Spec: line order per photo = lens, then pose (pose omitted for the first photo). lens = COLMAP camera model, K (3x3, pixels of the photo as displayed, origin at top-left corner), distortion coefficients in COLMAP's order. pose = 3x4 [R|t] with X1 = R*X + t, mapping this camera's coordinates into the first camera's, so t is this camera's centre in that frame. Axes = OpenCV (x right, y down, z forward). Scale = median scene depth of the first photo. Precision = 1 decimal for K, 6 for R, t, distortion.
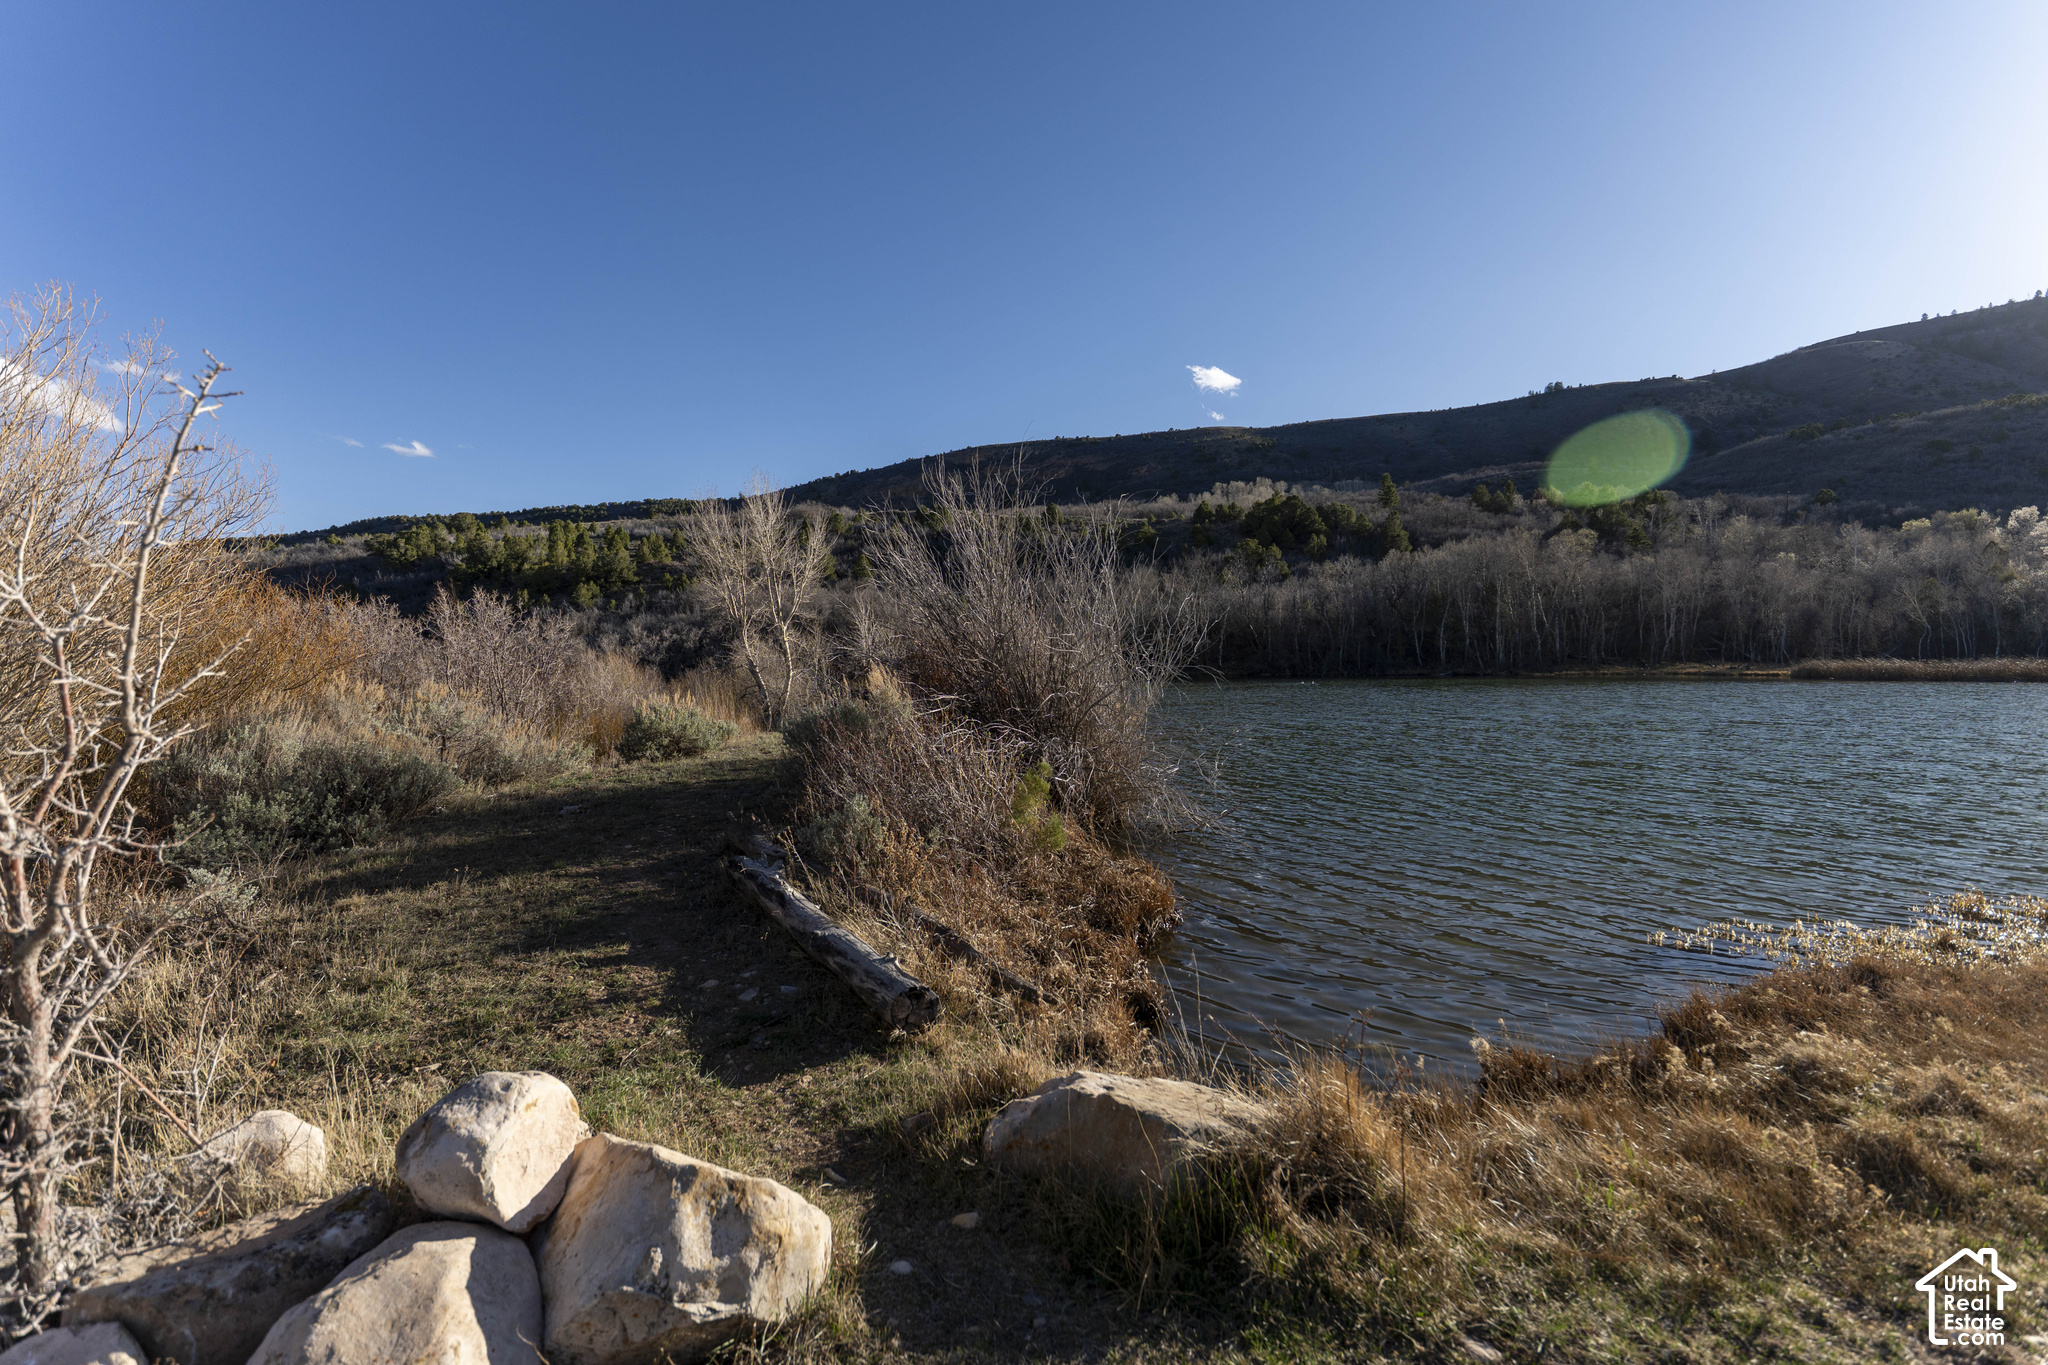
lens RADIAL K [[908.3, 0, 1023.9], [0, 908.3, 676.7], [0, 0, 1]] dist [-0.010298, 0.004166]
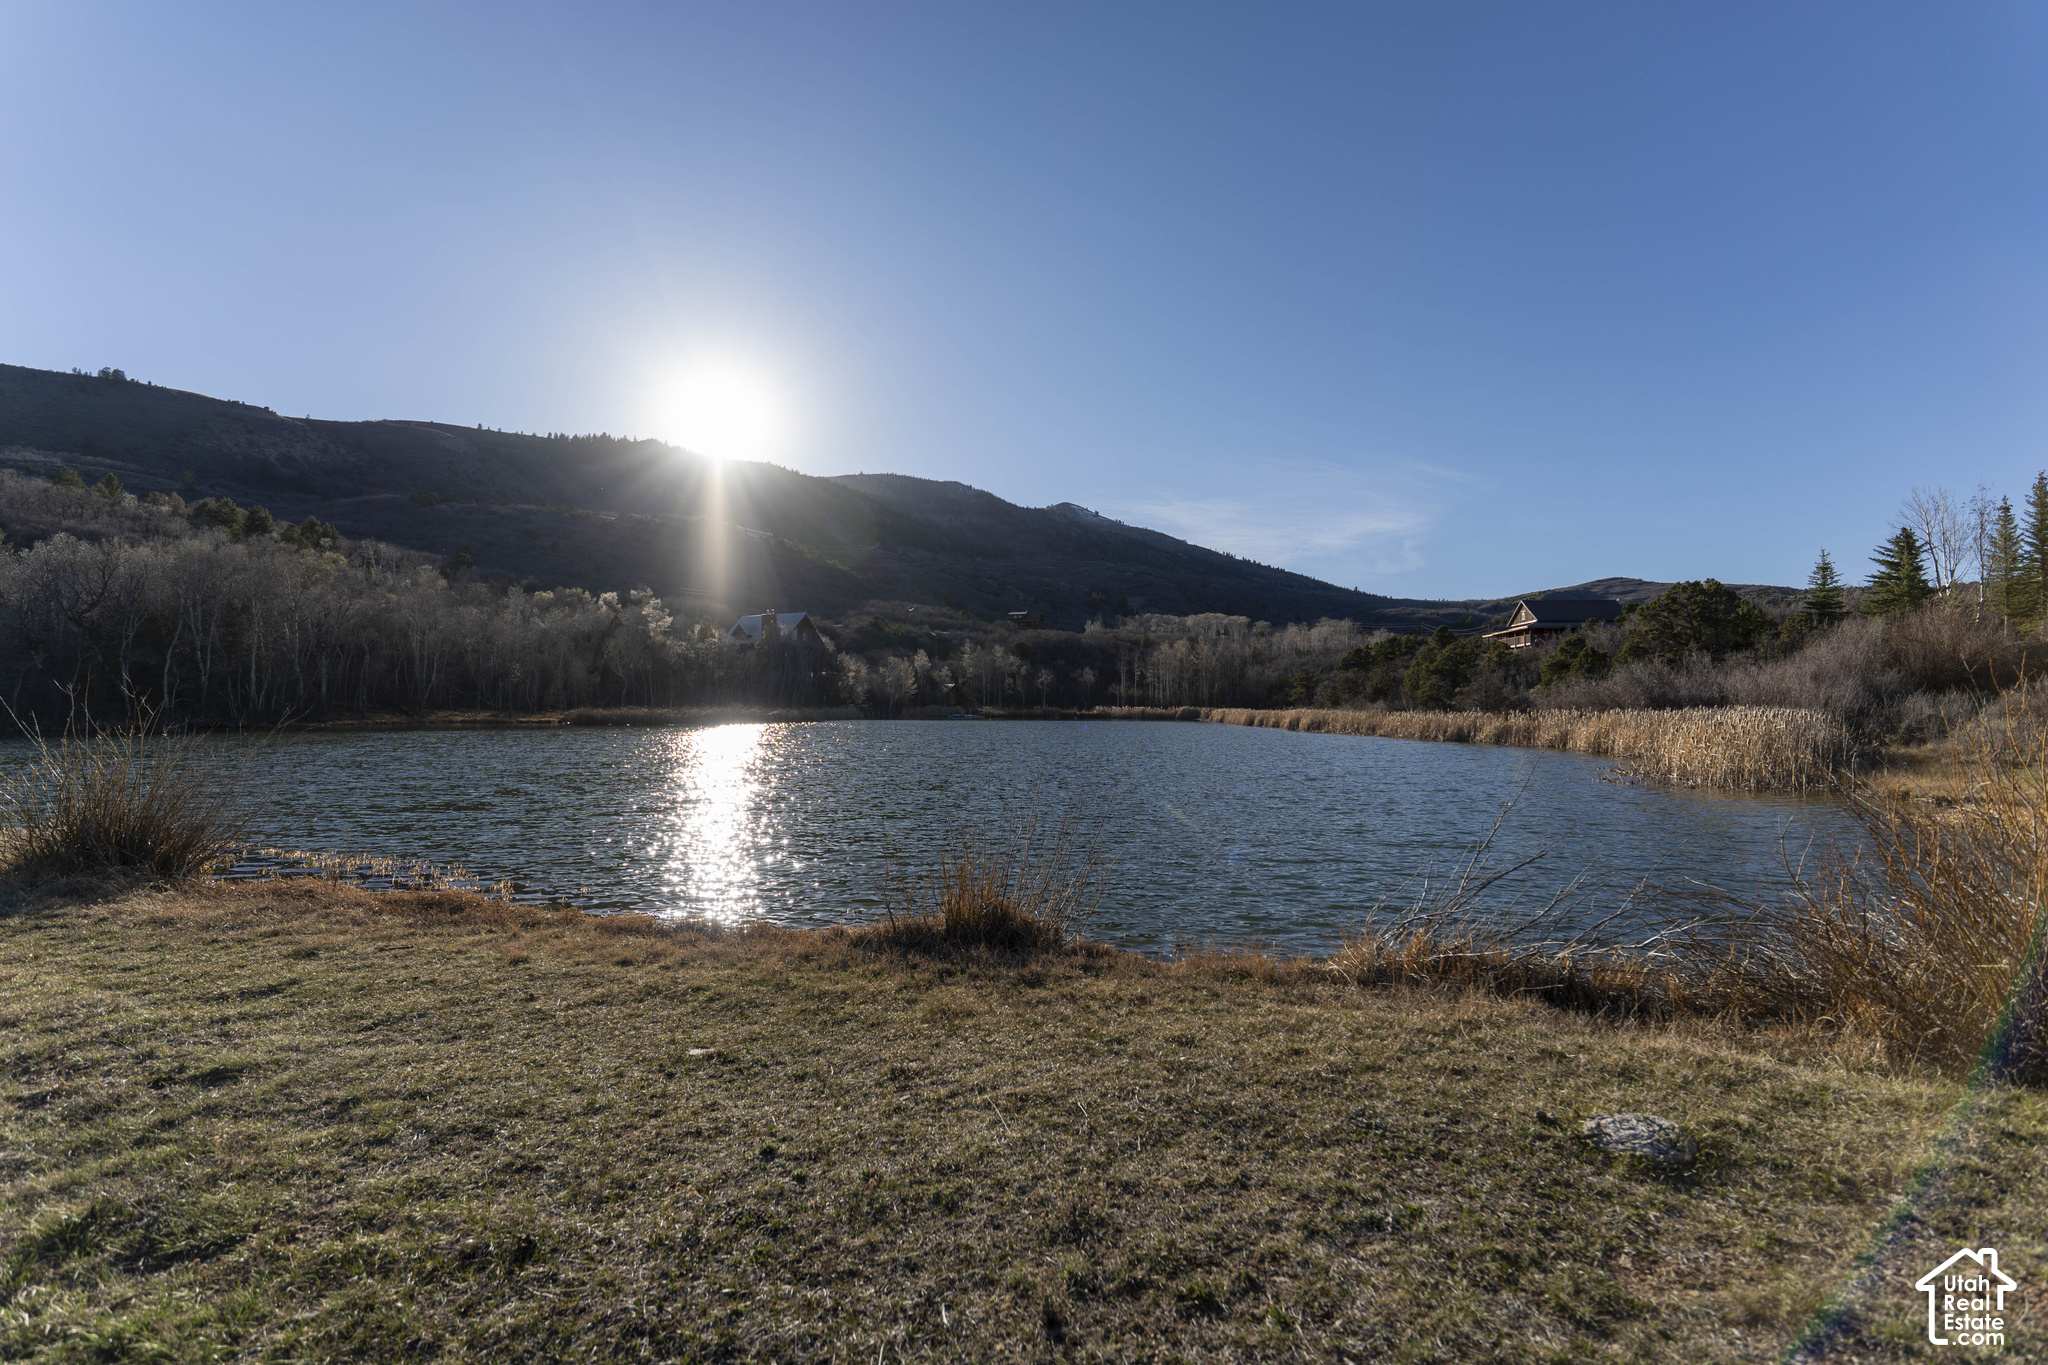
lens RADIAL K [[908.3, 0, 1022.0], [0, 908.3, 676.2], [0, 0, 1]] dist [-0.010298, 0.004166]
pose [[0.231375, 0.035787, 0.972206, -0.544110], [0.017406, 0.999011, -0.040916, -0.022311], [-0.972709, 0.026390, 0.230524, 2.071550]]
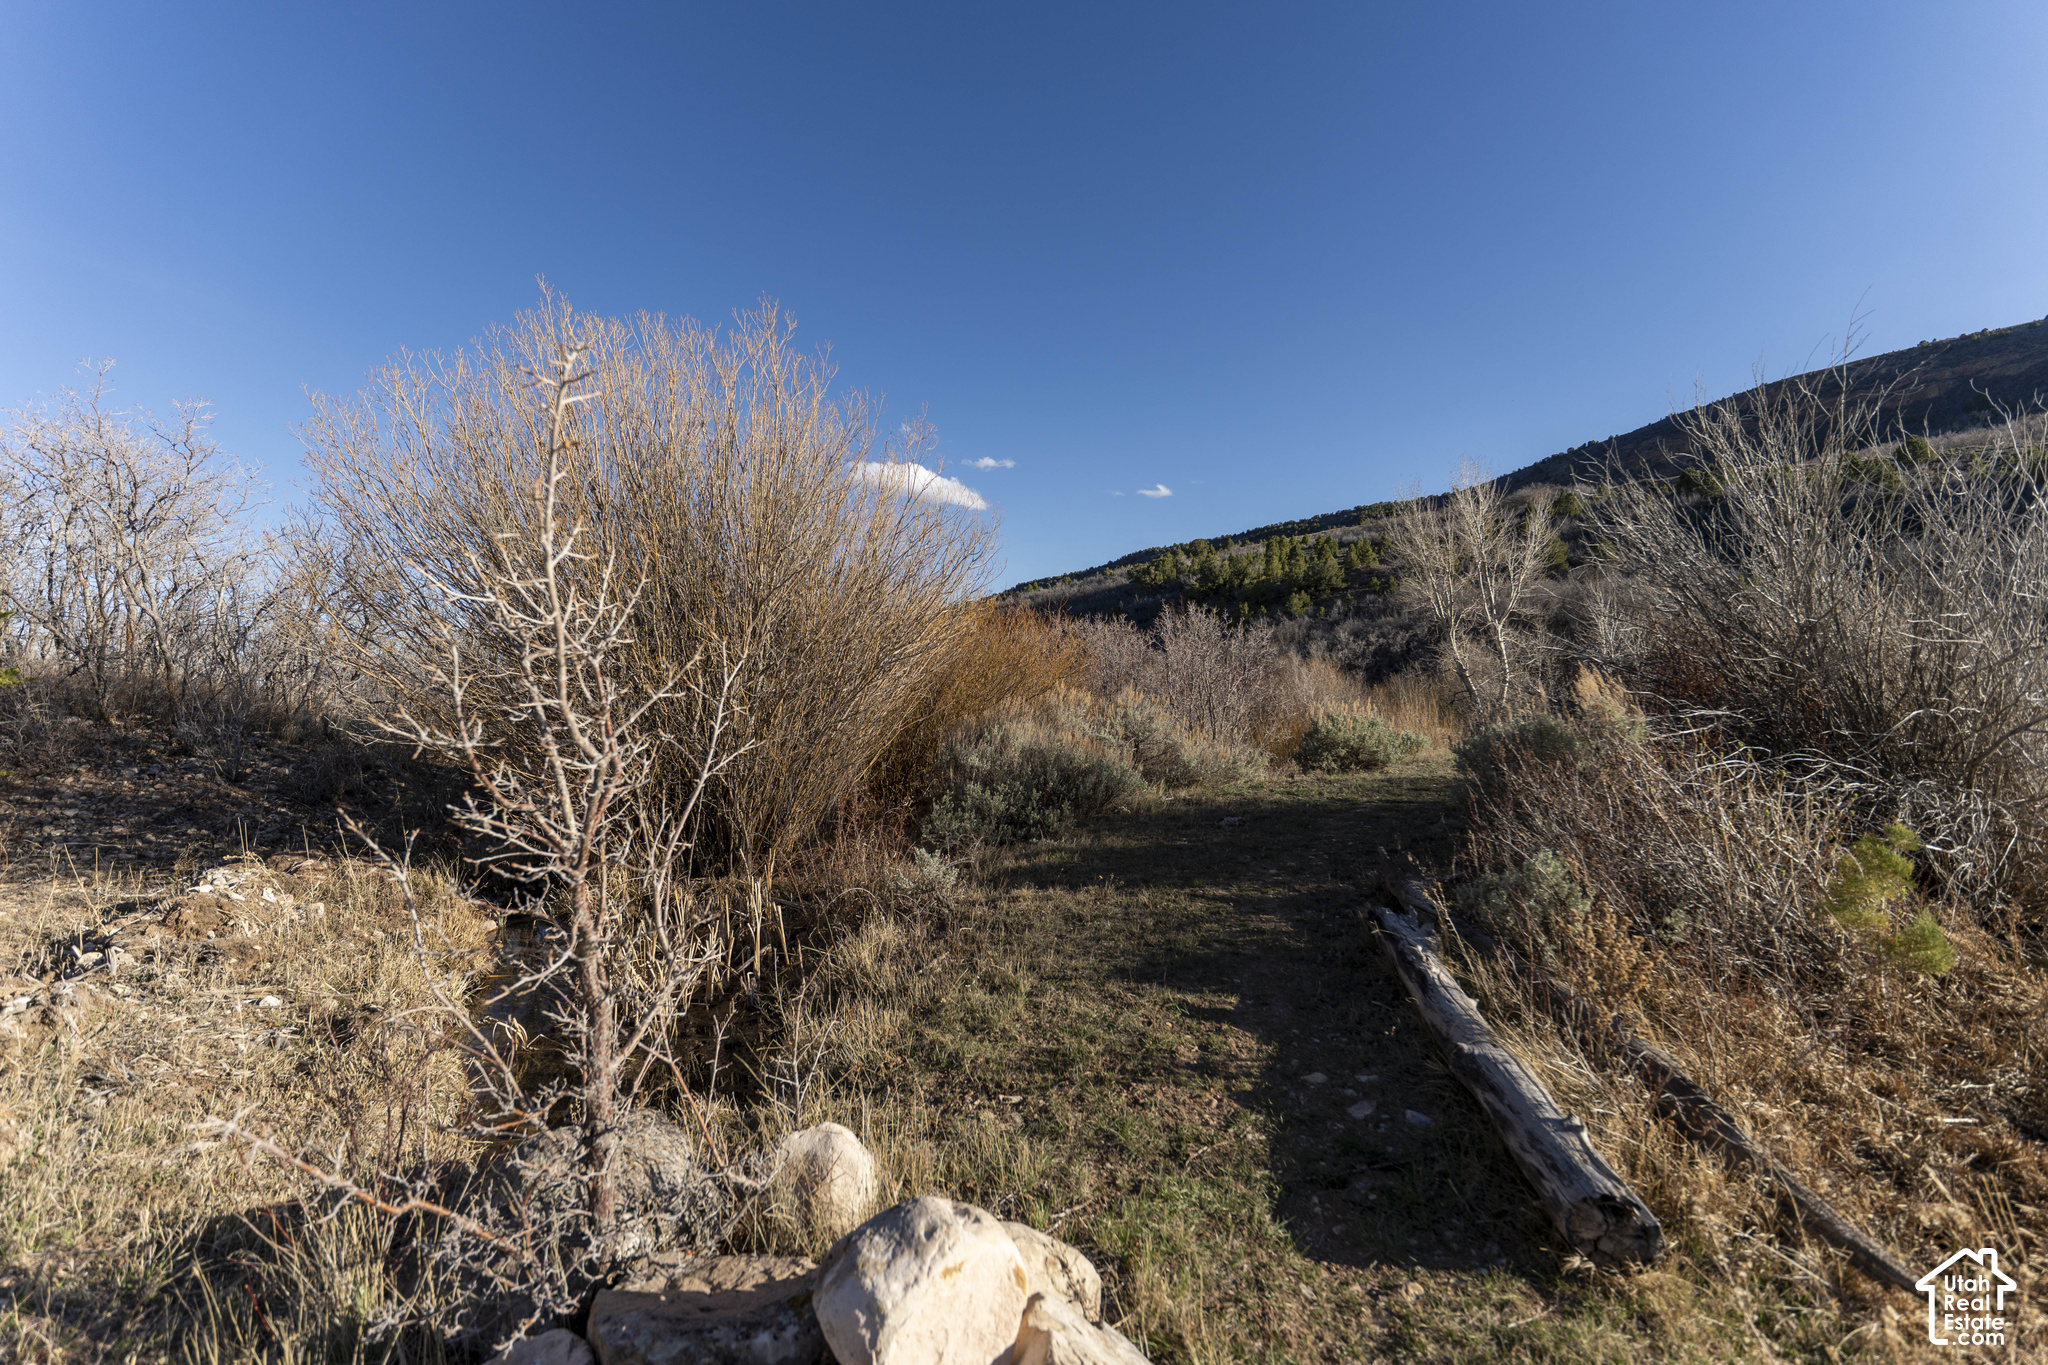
lens RADIAL K [[908.3, 0, 1023.2], [0, 908.3, 678.3], [0, 0, 1]] dist [-0.010298, 0.004166]
pose [[0.732632, -0.006785, -0.680592, 0.003041], [0.004645, 0.999977, -0.004969, -0.003305], [0.680610, 0.000479, 0.732646, 0.125667]]
